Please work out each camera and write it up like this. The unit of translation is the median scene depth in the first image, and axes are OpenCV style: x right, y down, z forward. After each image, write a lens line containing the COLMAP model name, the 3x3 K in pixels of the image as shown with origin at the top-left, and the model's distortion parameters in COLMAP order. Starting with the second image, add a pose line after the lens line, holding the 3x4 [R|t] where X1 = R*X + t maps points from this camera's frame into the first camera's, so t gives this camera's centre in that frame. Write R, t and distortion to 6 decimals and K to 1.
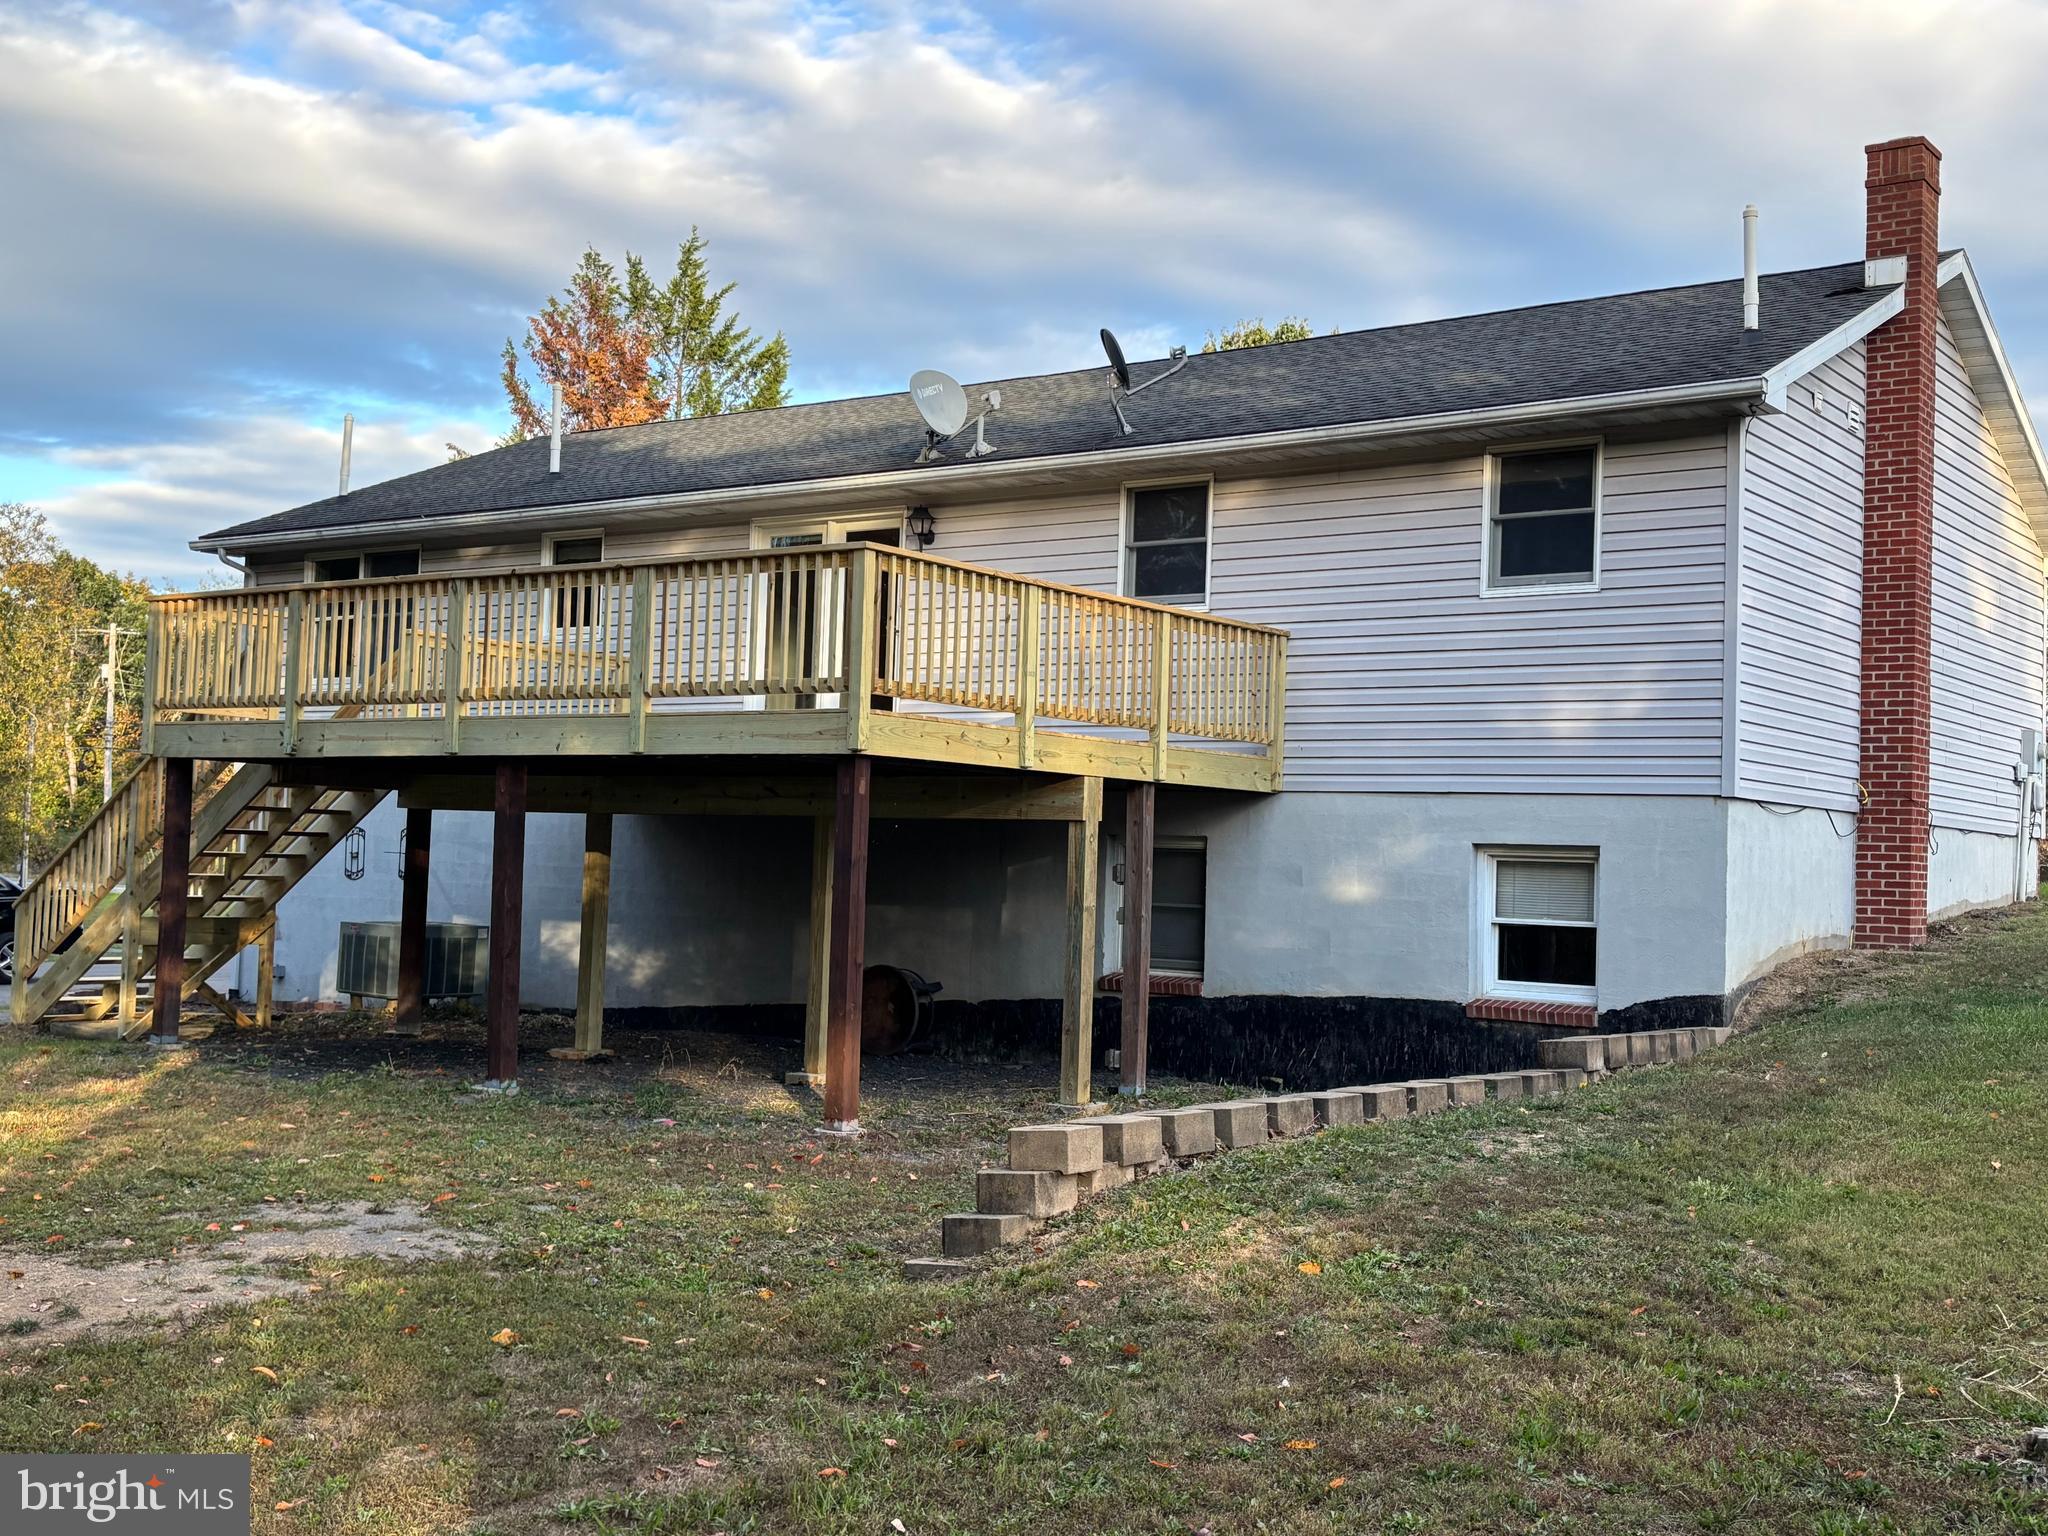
lens RADIAL K [[2220.6, 0, 1025.1], [0, 2220.6, 768.3], [0, 0, 1]] dist [0.027702, 0.000000]
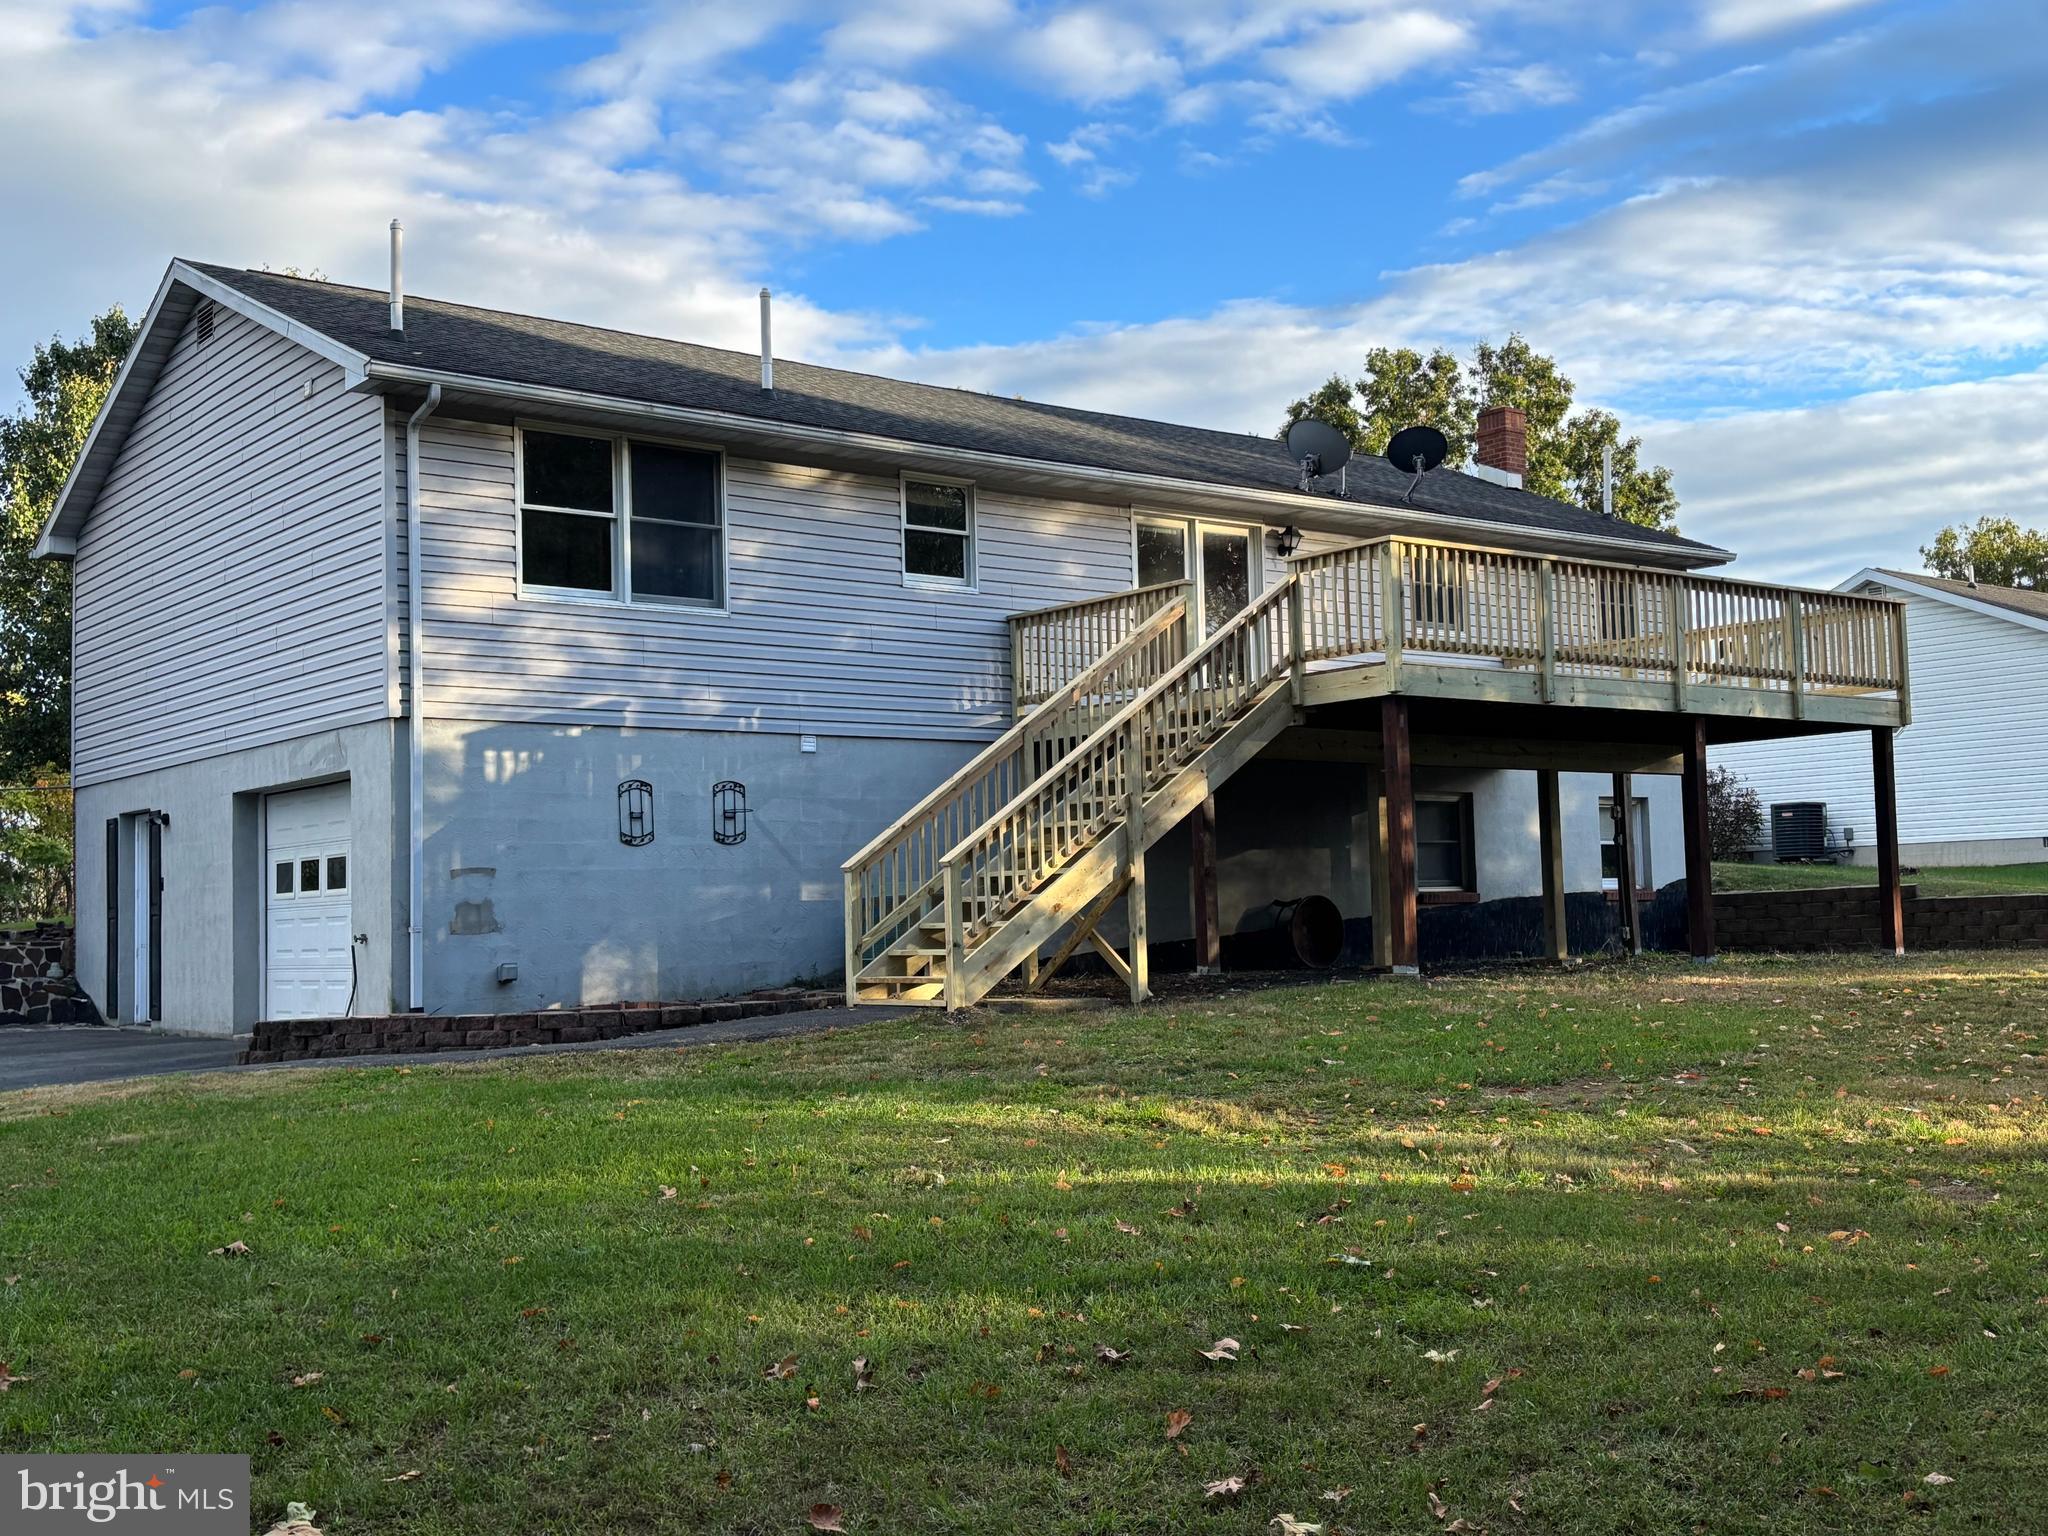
lens RADIAL K [[2220.6, 0, 1023.3], [0, 2220.6, 767.9], [0, 0, 1]] dist [0.027702, 0.000000]
pose [[0.271280, 0.032200, 0.961962, -1.174121], [-0.006439, 0.999479, -0.031640, 0.053095], [-0.962479, 0.002389, 0.271346, 0.744552]]
